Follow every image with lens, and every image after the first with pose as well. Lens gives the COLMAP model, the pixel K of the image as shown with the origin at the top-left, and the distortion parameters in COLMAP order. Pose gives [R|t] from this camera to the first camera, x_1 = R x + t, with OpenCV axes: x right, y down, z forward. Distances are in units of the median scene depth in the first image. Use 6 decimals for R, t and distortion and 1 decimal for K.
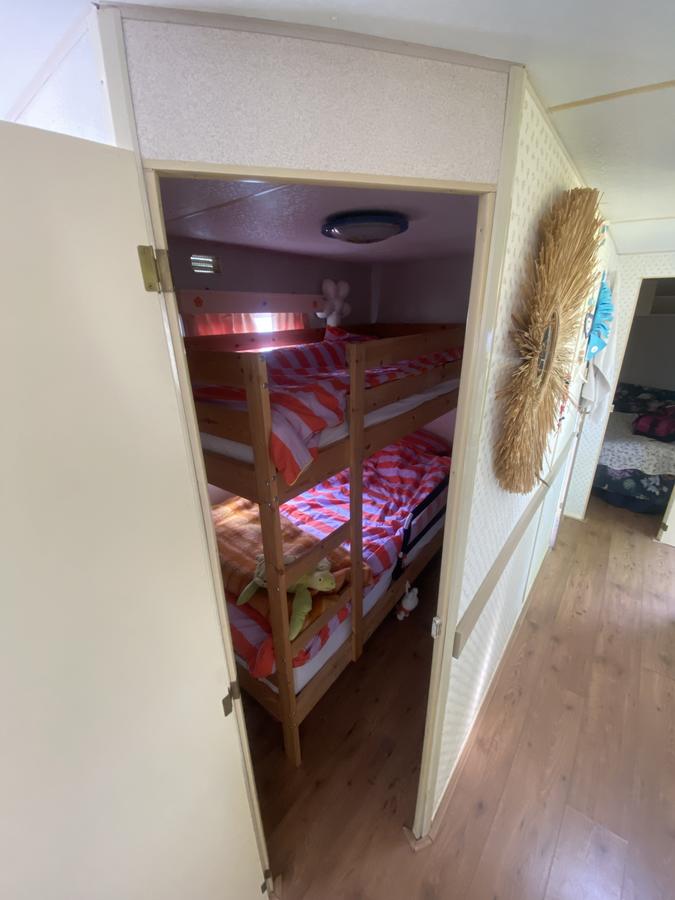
lens RADIAL K [[363.7, 0, 334.6], [0, 363.7, 452.0], [0, 0, 1]] dist [-0.012016, -0.000942]
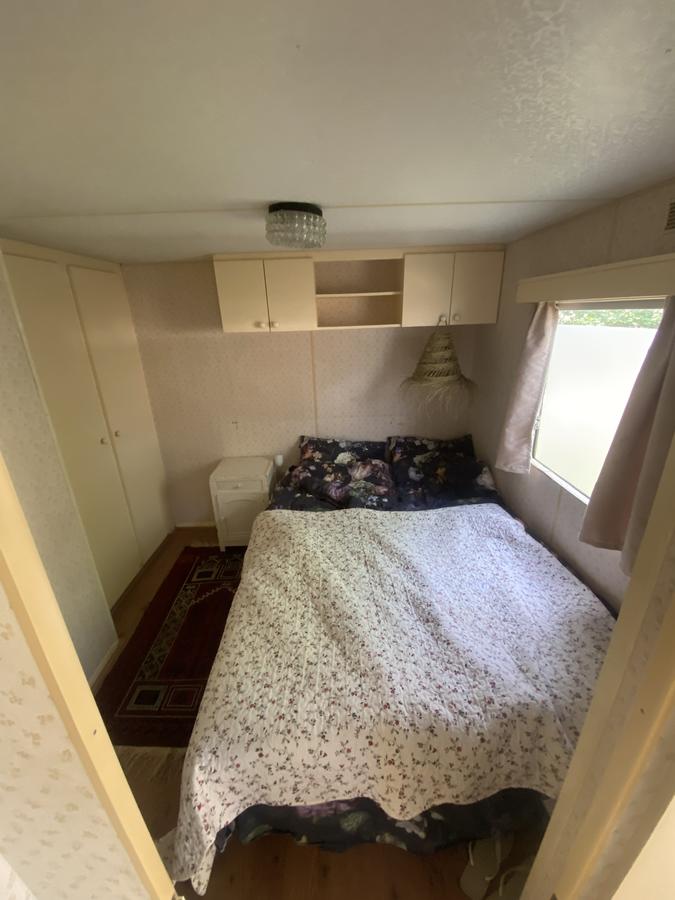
lens RADIAL K [[363.7, 0, 333.8], [0, 363.7, 456.0], [0, 0, 1]] dist [-0.012016, -0.000942]
pose [[0.784038, -0.220374, 0.580275, 0.803377], [0.238069, 0.970122, 0.046762, -0.320759], [-0.573243, 0.101482, 0.813077, 0.826120]]
